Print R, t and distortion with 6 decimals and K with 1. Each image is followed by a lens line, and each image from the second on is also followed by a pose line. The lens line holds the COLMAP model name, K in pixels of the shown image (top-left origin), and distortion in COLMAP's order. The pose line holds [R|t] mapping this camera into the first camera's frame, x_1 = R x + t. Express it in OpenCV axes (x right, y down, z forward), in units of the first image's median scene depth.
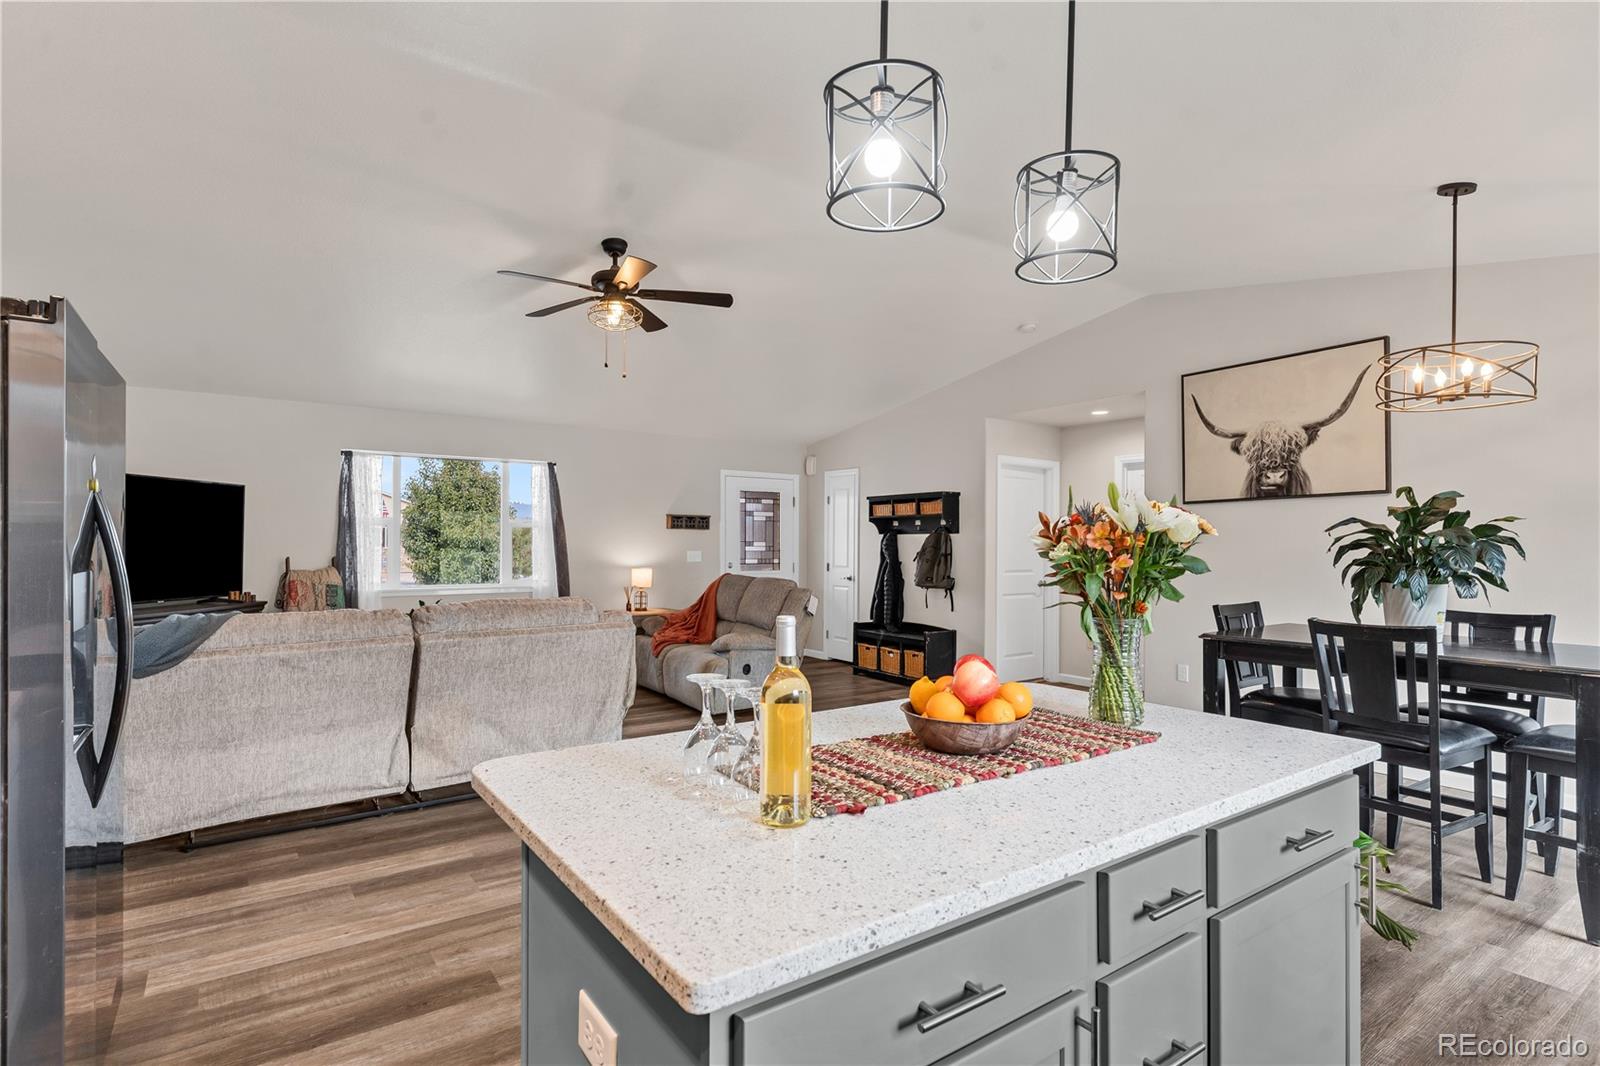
lens RADIAL K [[802.1, 0, 789.1], [0, 802.1, 539.4], [0, 0, 1]] dist [0.001103, -0.004153]
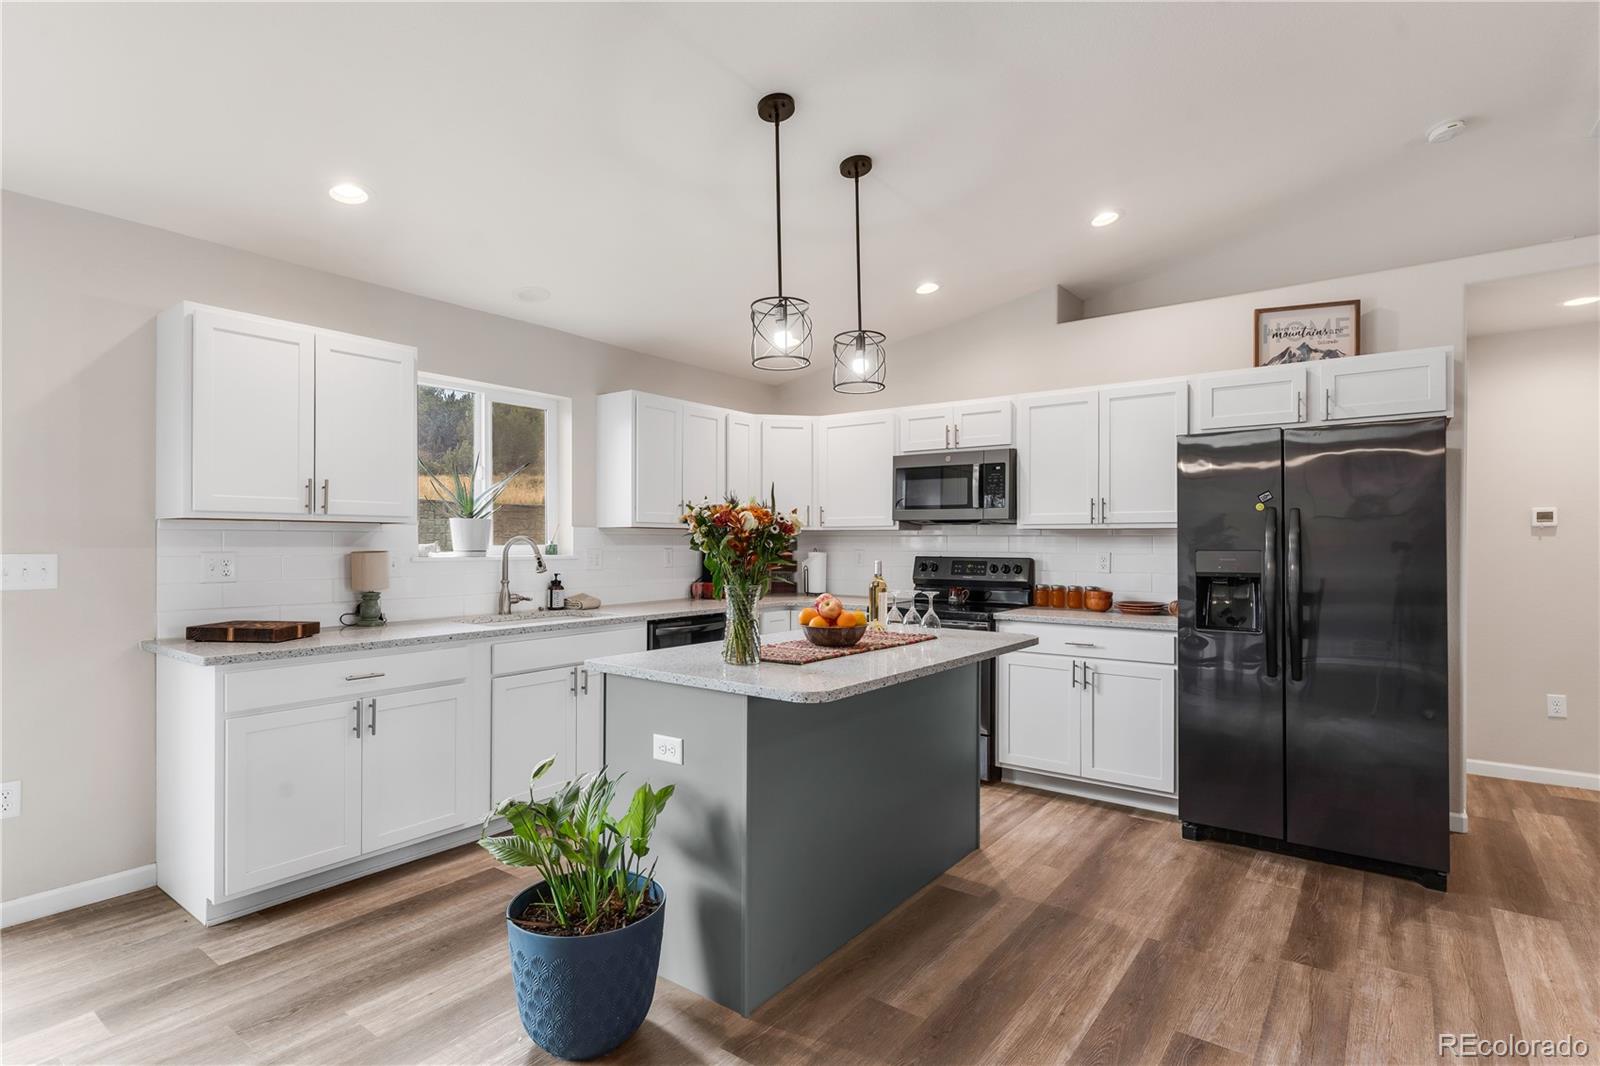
lens RADIAL K [[802.1, 0, 795.0], [0, 802.1, 541.7], [0, 0, 1]] dist [0.001103, -0.004153]
pose [[-0.950395, -0.007383, -0.310959, 0.263327], [-0.005084, 0.999953, -0.008203, 0.012656], [0.311005, -0.006215, -0.950388, 0.822325]]
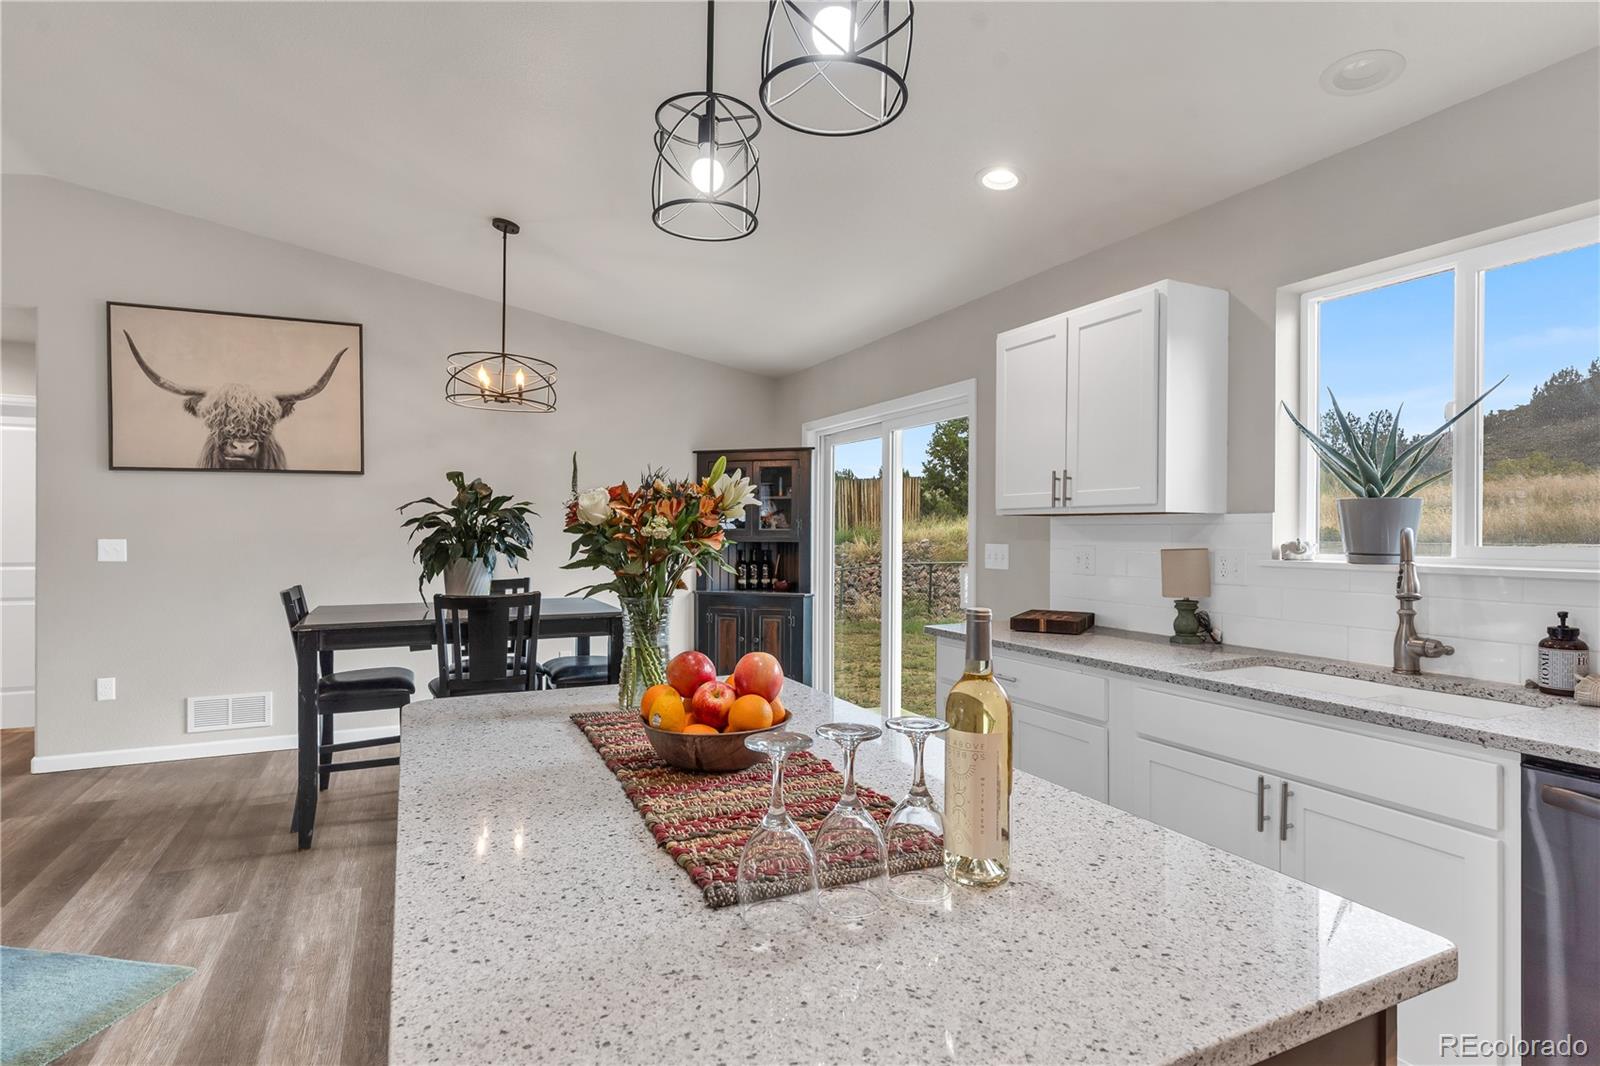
lens RADIAL K [[802.1, 0, 800.8], [0, 802.1, 532.7], [0, 0, 1]] dist [0.001103, -0.004153]
pose [[0.154963, -0.005552, 0.987905, -0.179704], [-0.010523, 0.999918, 0.007270, 0.004353], [-0.987864, -0.011523, 0.154892, 0.239144]]
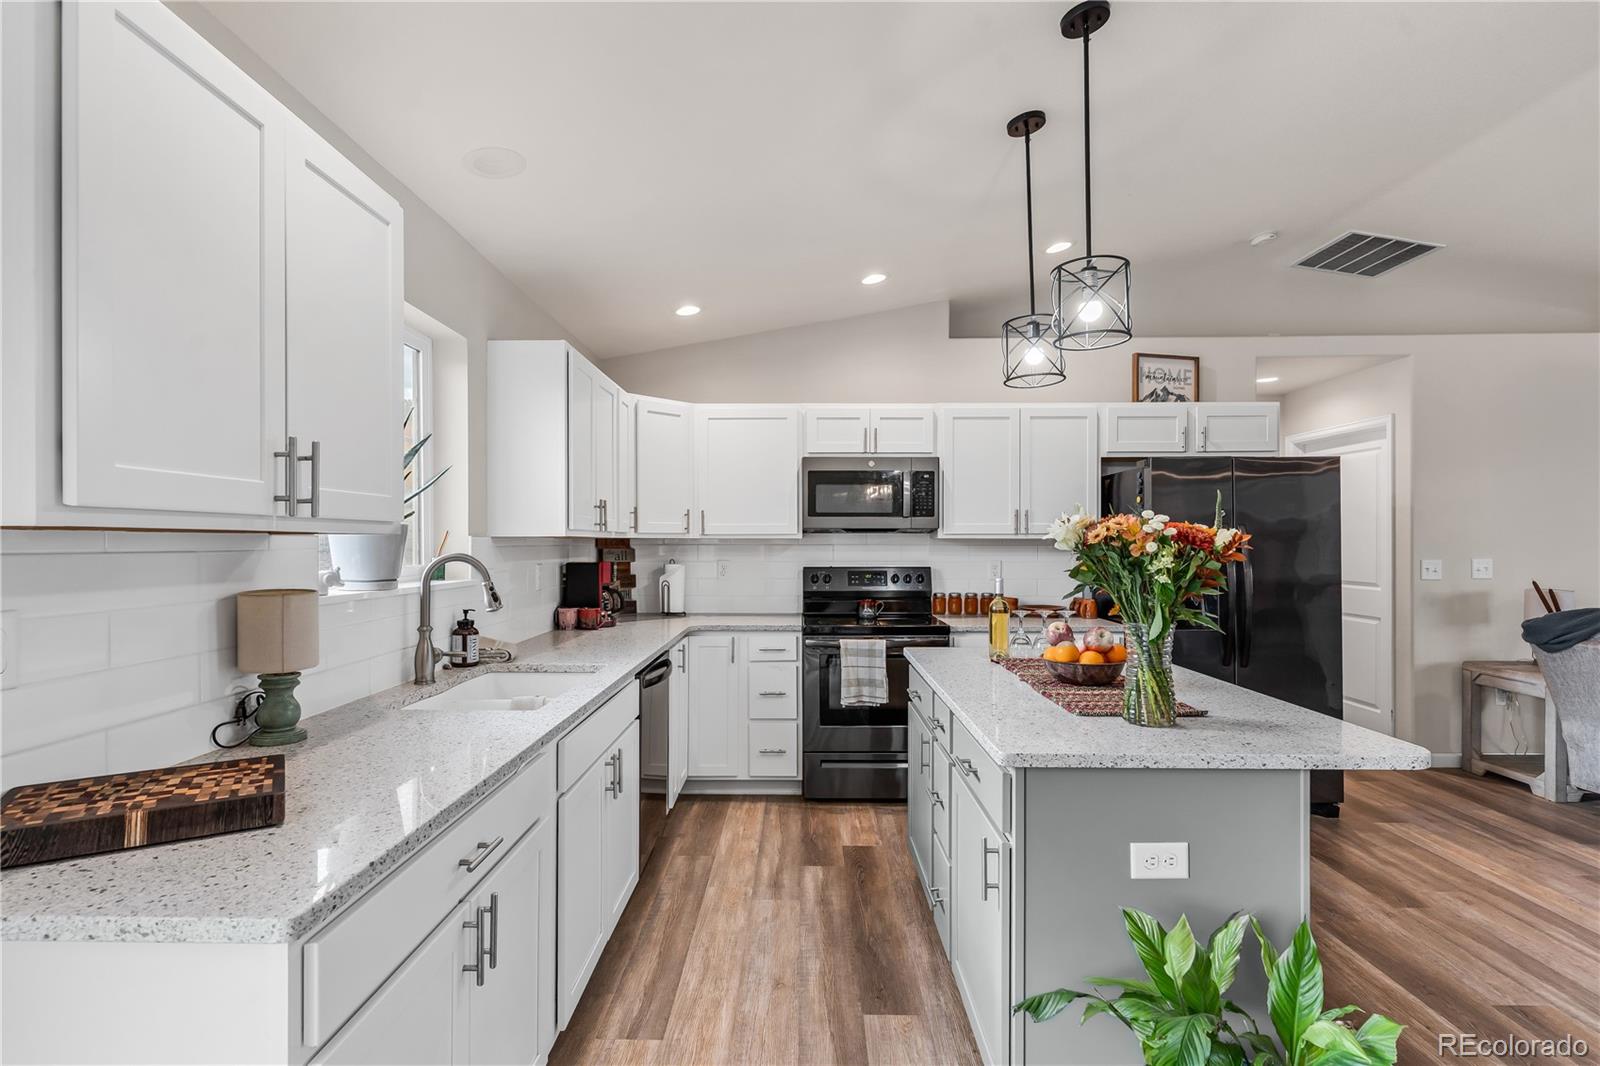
lens RADIAL K [[764.8, 0, 796.4], [0, 764.8, 539.8], [0, 0, 1]] dist [0.006107, -0.003100]
pose [[-0.587881, -0.005702, -0.808927, 0.525773], [0.003828, 0.999944, -0.009830, -0.000527], [0.808938, -0.008876, -0.587826, 0.433589]]
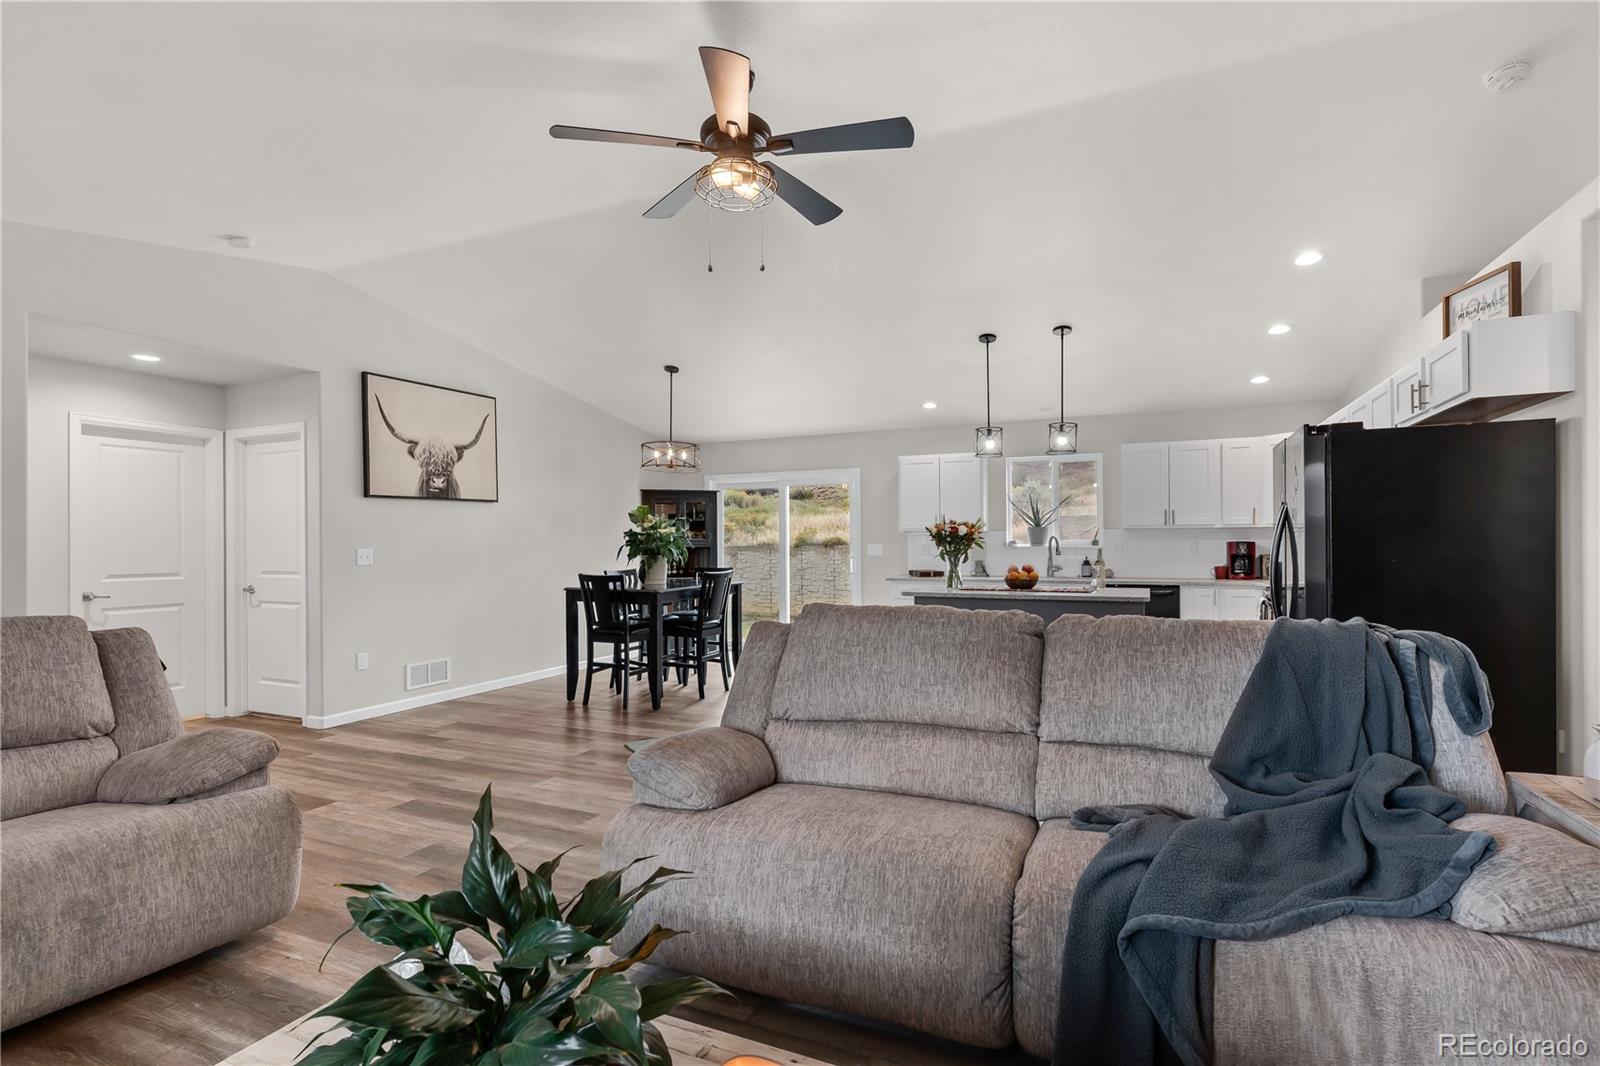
lens RADIAL K [[764.8, 0, 811.3], [0, 764.8, 550.7], [0, 0, 1]] dist [0.006107, -0.003100]
pose [[-0.523300, -0.009809, 0.852092, -0.695465], [-0.000626, 0.999938, 0.011127, 0.014395], [-0.852148, 0.005290, -0.523274, 1.107002]]
